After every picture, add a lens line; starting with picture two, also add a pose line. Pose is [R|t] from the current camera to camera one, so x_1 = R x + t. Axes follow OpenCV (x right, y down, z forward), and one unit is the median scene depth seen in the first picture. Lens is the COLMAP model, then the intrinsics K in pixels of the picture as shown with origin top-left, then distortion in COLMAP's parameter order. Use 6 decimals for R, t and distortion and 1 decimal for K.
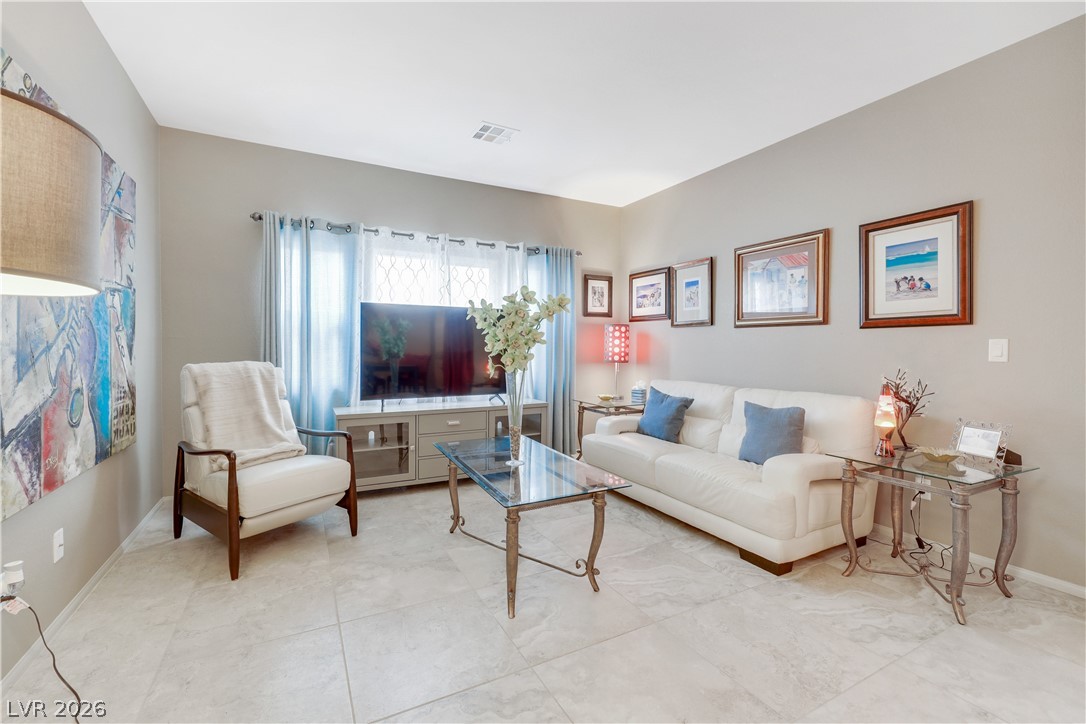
lens RADIAL K [[461.2, 0, 545.8], [0, 461.2, 351.8], [0, 0, 1]] dist [-0.002445, -0.000057]
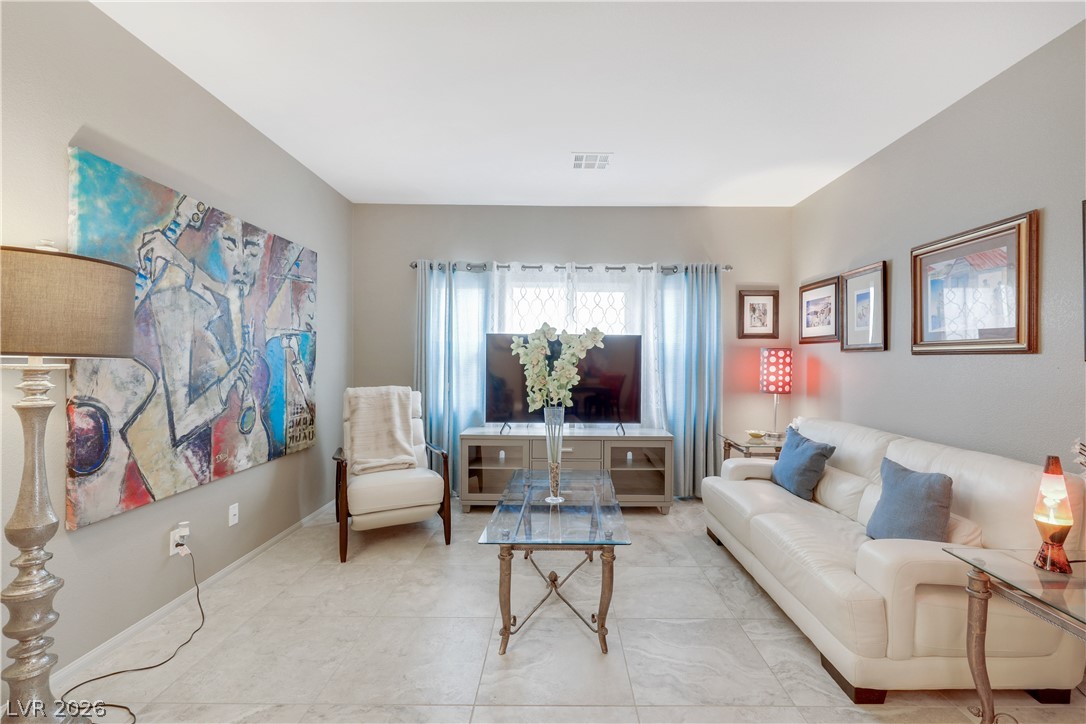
lens RADIAL K [[474.1, 0, 543.0], [0, 474.1, 362.0], [0, 0, 1]] dist [0.000208, 0.000312]
pose [[0.887177, 0.002877, -0.461420, 0.275863], [-0.009681, 0.999877, -0.012379, -0.029642], [0.461327, 0.015449, 0.887096, 0.061061]]
